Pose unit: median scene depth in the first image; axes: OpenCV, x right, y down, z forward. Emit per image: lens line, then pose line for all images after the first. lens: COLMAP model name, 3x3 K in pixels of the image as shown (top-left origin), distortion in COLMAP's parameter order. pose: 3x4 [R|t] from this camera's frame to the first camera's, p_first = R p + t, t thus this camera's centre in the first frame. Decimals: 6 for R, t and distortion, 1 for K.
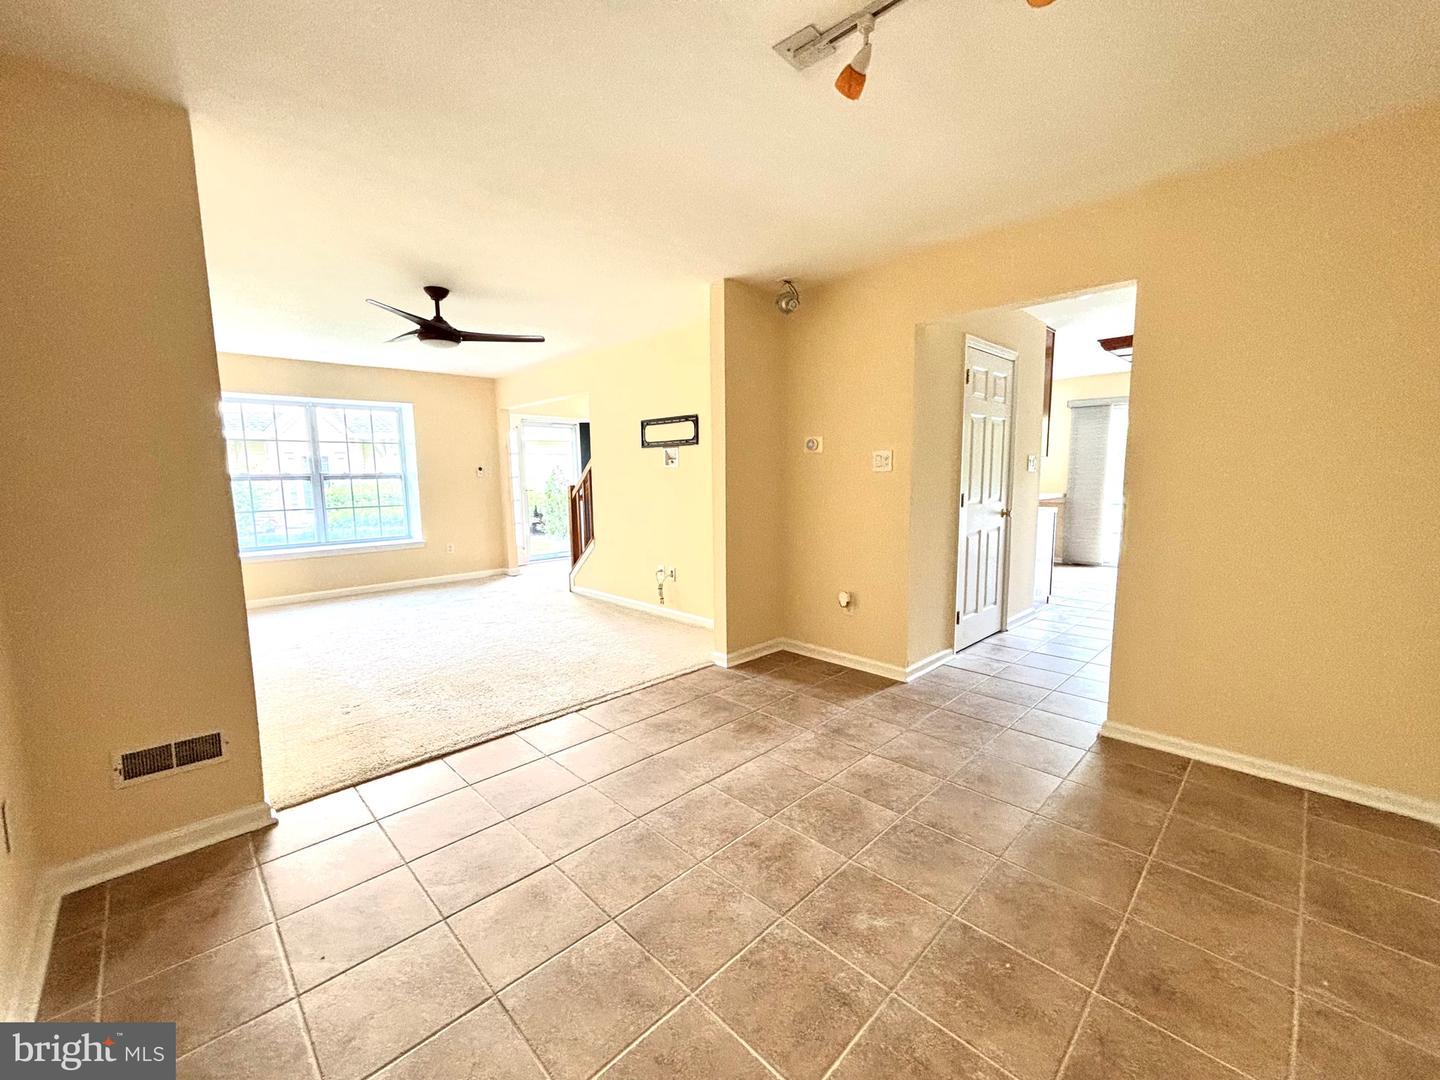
lens RADIAL K [[580.1, 0, 722.5], [0, 580.1, 548.0], [0, 0, 1]] dist [0.003534, 0.000013]
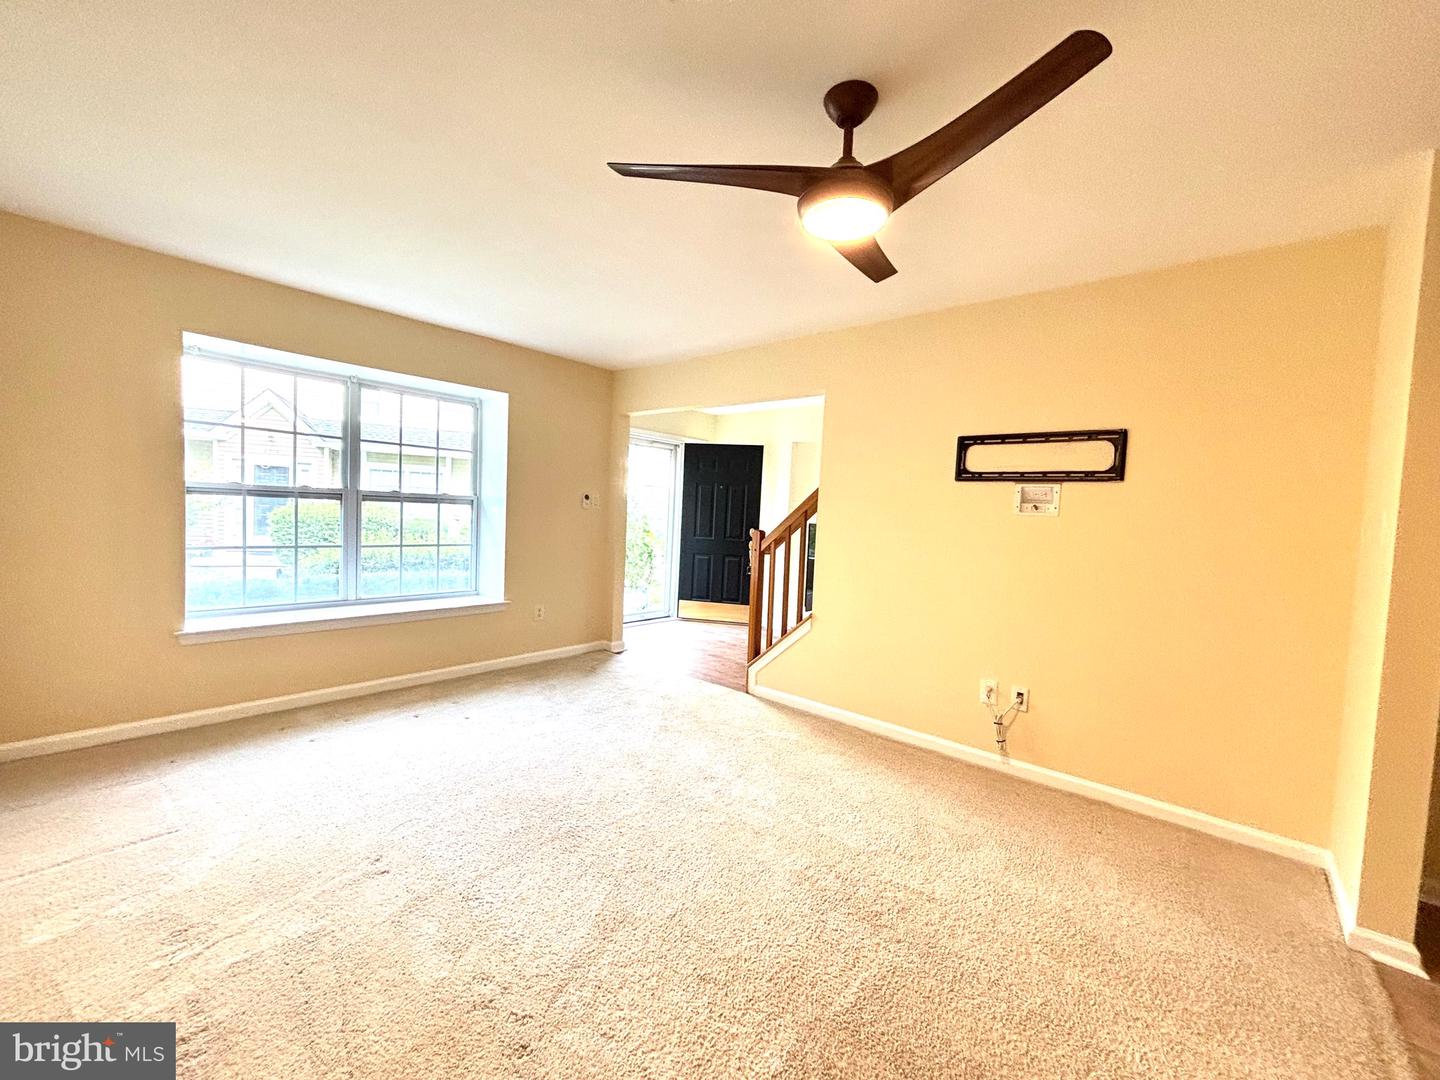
lens RADIAL K [[580.1, 0, 719.7], [0, 580.1, 533.9], [0, 0, 1]] dist [0.003534, 0.000013]
pose [[0.994957, 0.054475, 0.084222, -0.356728], [-0.046765, 0.994756, -0.090959, -0.041604], [-0.088735, 0.086561, 0.992287, 0.349094]]
